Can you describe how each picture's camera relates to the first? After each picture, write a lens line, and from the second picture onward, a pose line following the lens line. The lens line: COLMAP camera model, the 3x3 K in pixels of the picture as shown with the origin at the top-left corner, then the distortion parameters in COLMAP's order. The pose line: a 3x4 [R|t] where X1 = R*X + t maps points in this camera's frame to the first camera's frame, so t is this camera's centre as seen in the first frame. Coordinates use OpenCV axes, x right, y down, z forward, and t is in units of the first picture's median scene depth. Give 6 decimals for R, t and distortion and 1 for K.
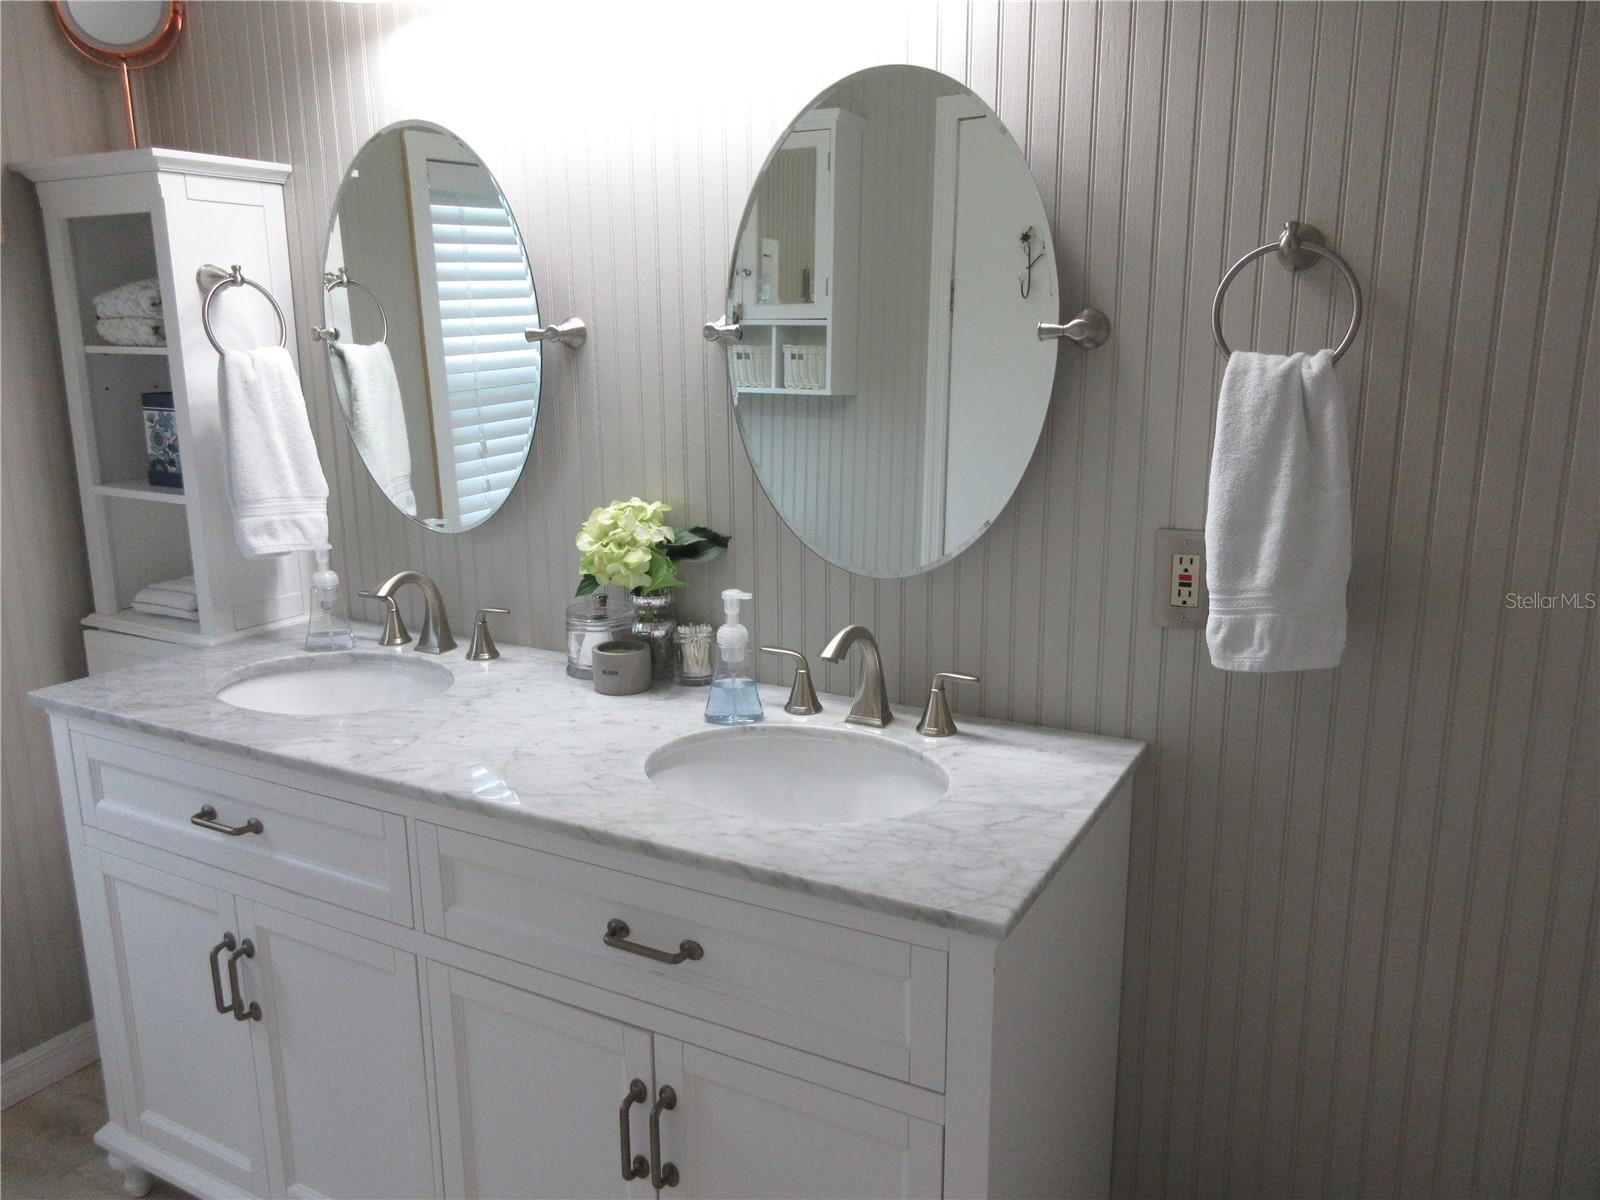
lens RADIAL K [[1201.7, 0, 800.0], [0, 1201.7, 600.0], [0, 0, 1]] dist [0.003661, 0.002755]
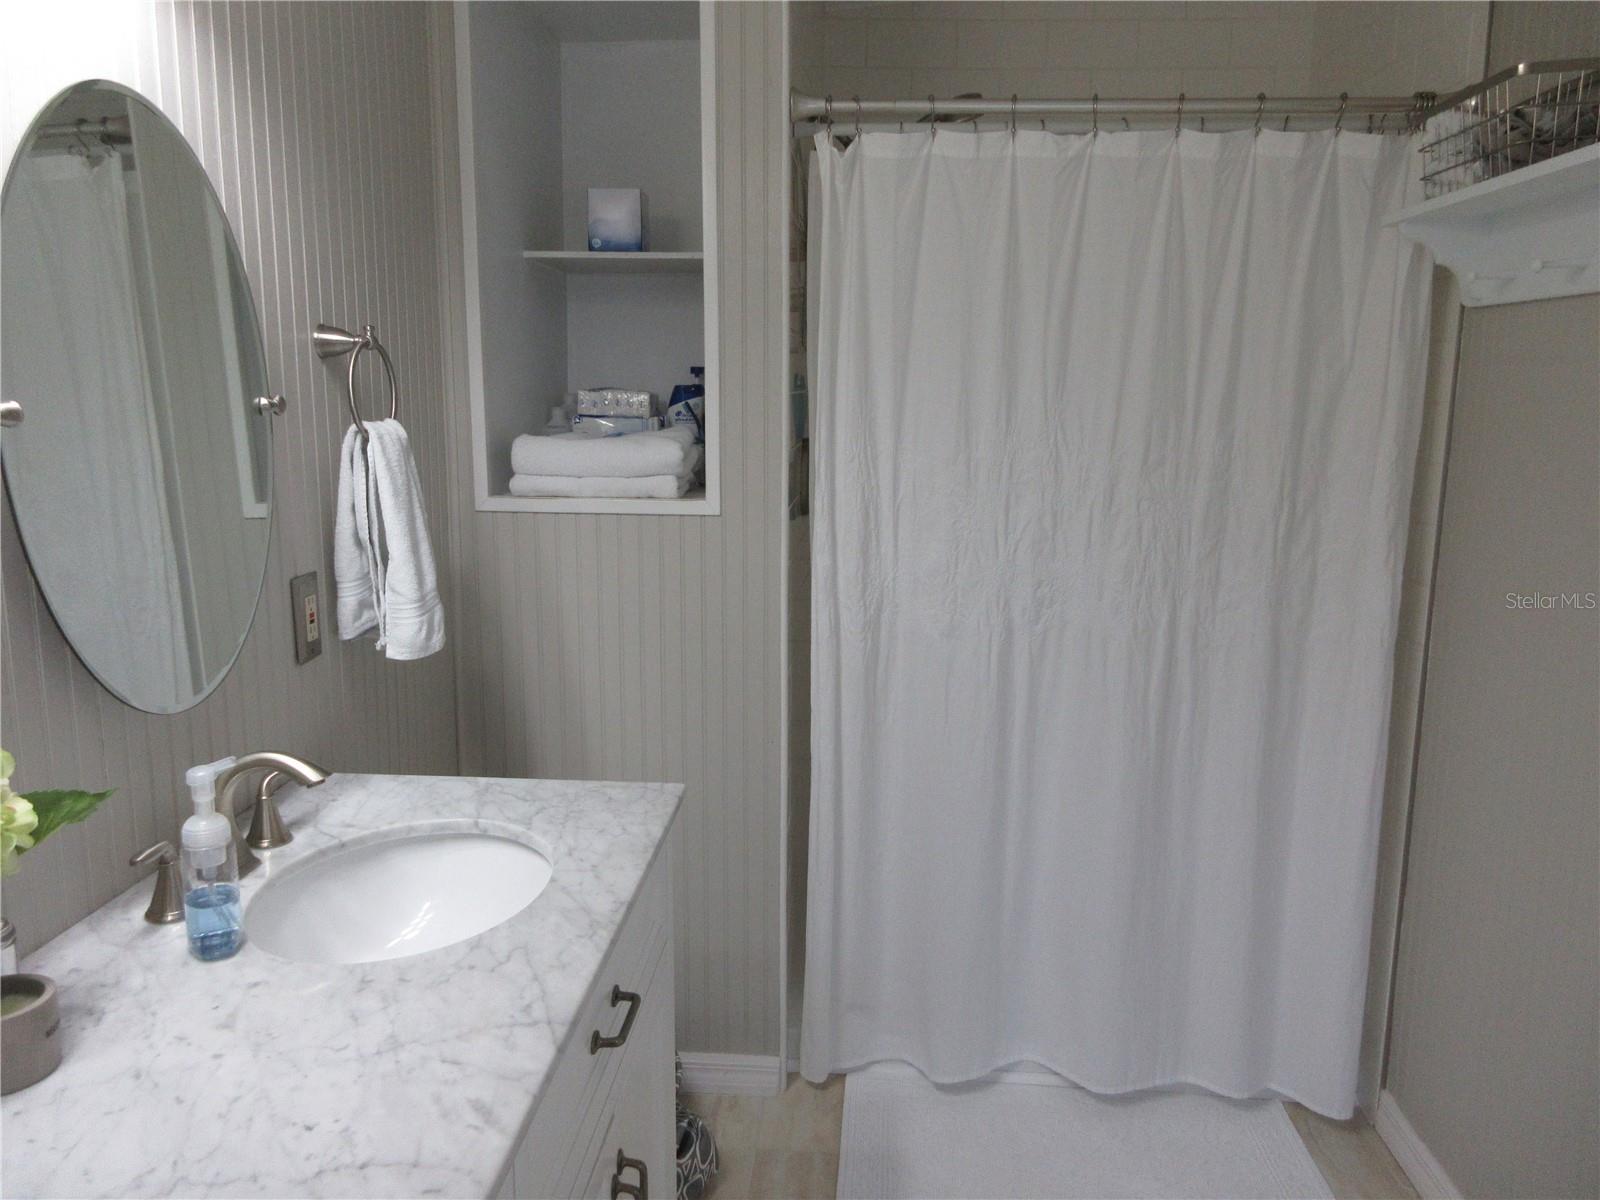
lens RADIAL K [[1195.5, 0, 800.0], [0, 1195.5, 600.0], [0, 0, 1]] dist [0.006828, 0.000164]
pose [[-0.424884, -0.154708, 0.891930, -0.781574], [0.193170, 0.947099, 0.256297, -0.204360], [-0.884397, 0.281191, -0.372523, 0.870561]]
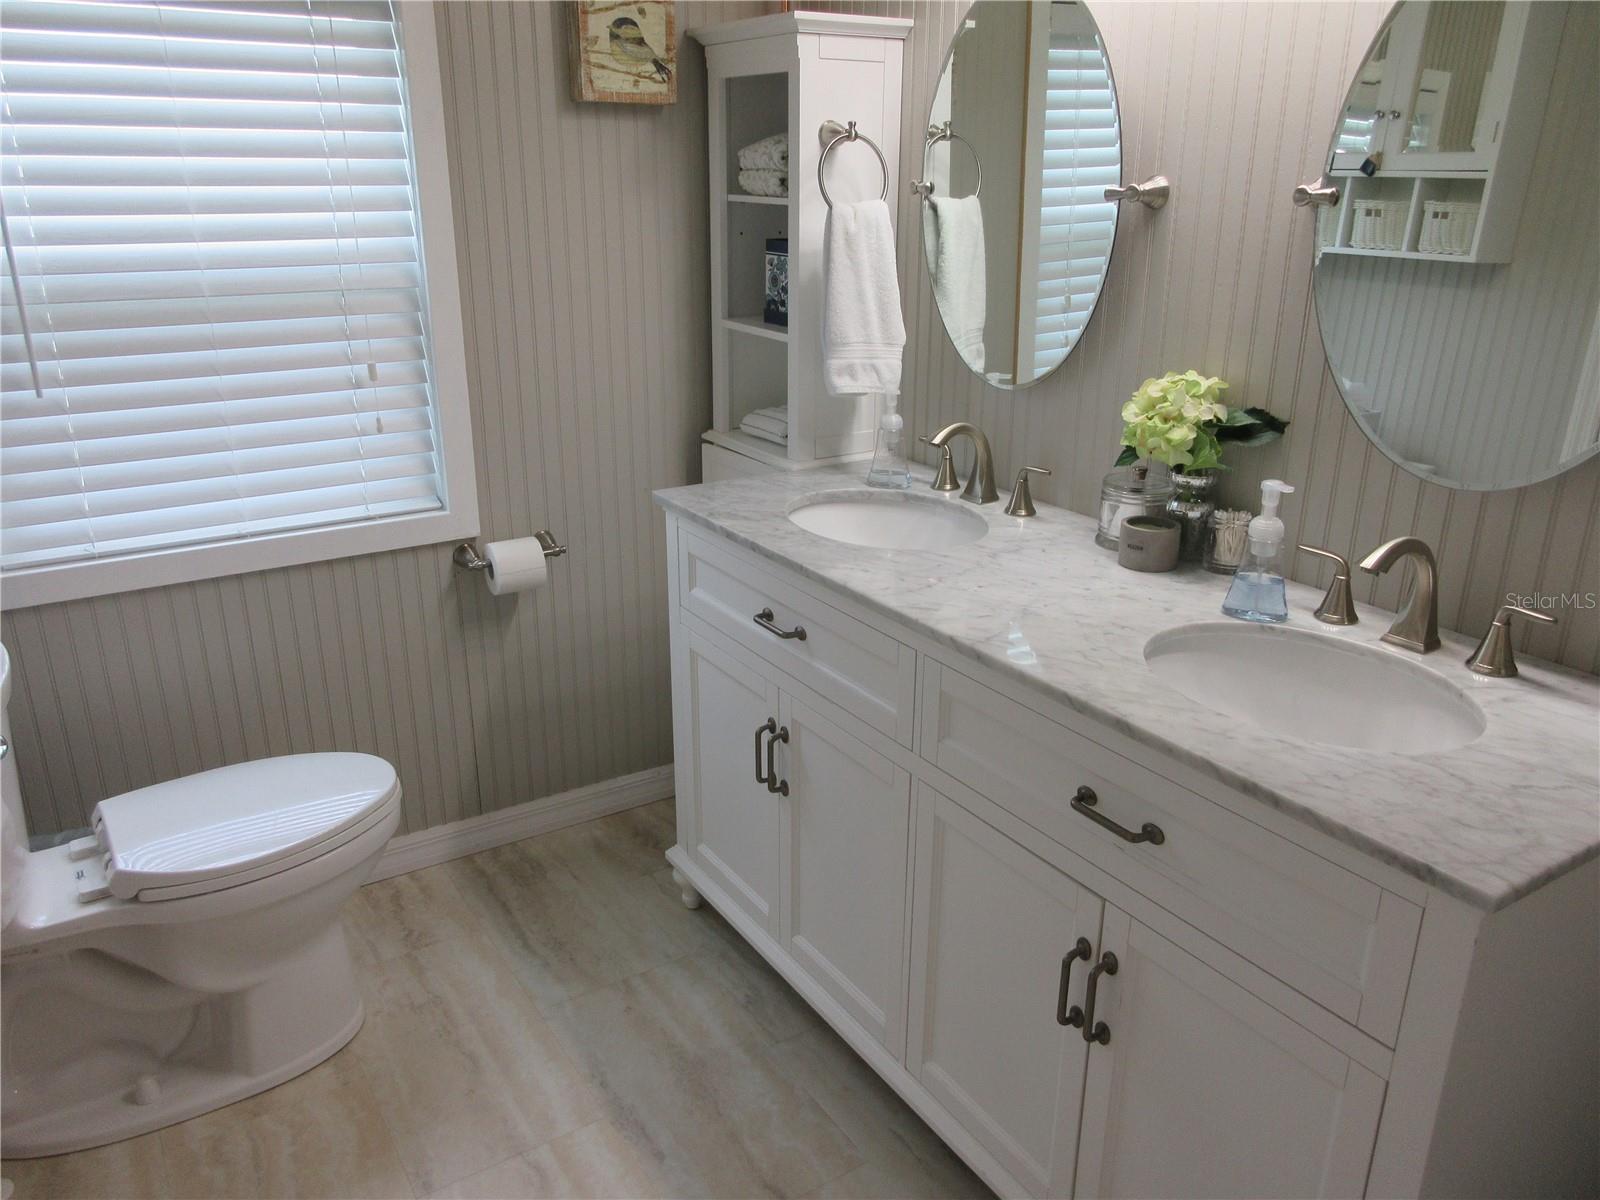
lens RADIAL K [[1199.0, 0, 800.0], [0, 1199.0, 600.0], [0, 0, 1]] dist [0.003409, 0.027360]
pose [[0.879266, 0.170348, -0.444828, 0.048492], [-0.114209, 0.982019, 0.150316, -0.014613], [0.462436, -0.081365, 0.882912, -0.008908]]
